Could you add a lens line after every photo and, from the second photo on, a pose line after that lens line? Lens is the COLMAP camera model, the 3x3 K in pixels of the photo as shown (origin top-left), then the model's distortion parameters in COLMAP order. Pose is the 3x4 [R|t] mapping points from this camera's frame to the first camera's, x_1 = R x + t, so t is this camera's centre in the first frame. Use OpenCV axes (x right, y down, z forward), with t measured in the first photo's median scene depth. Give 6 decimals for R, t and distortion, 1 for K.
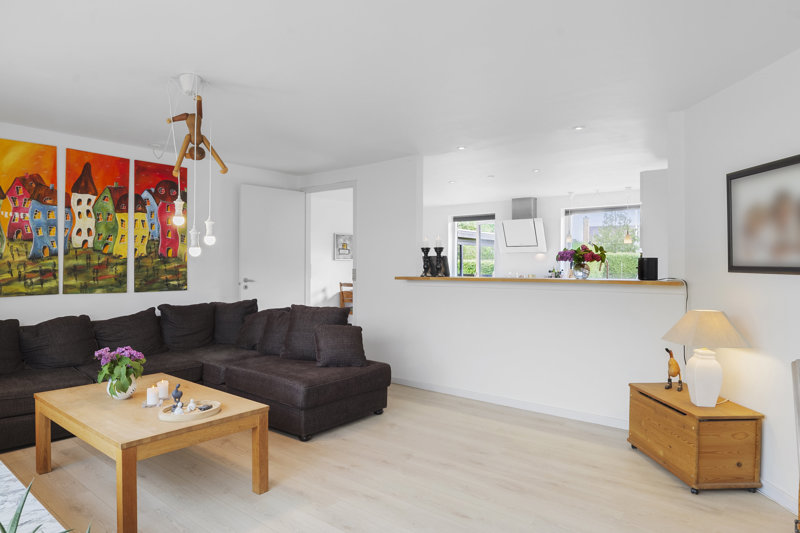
lens RADIAL K [[492.6, 0, 400.0], [0, 492.6, 266.5], [0, 0, 1]] dist [-0.001552, -0.000314]
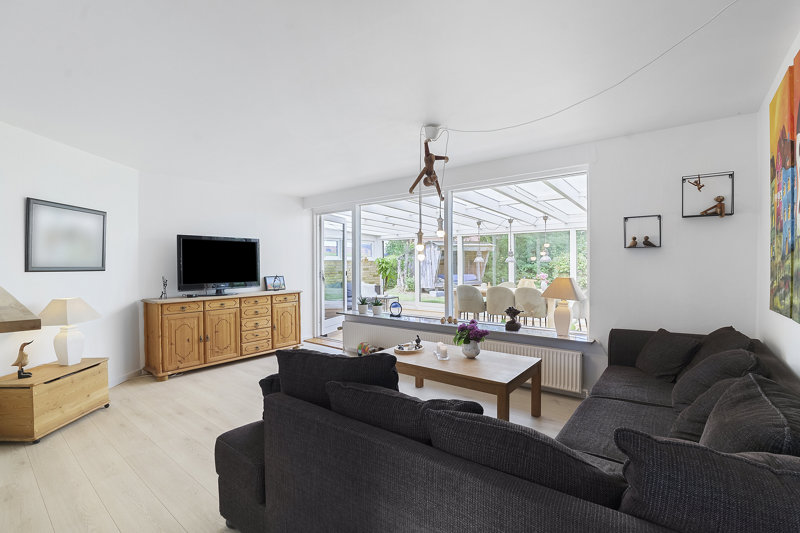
lens RADIAL K [[379.9, 0, 400.0], [0, 379.9, 266.5], [0, 0, 1]] dist [-0.001653, -0.000292]
pose [[-0.999996, 0.002568, -0.001092, -0.330508], [0.002552, 0.999890, 0.014598, -0.016085], [0.001129, 0.014595, -0.999893, 2.008766]]
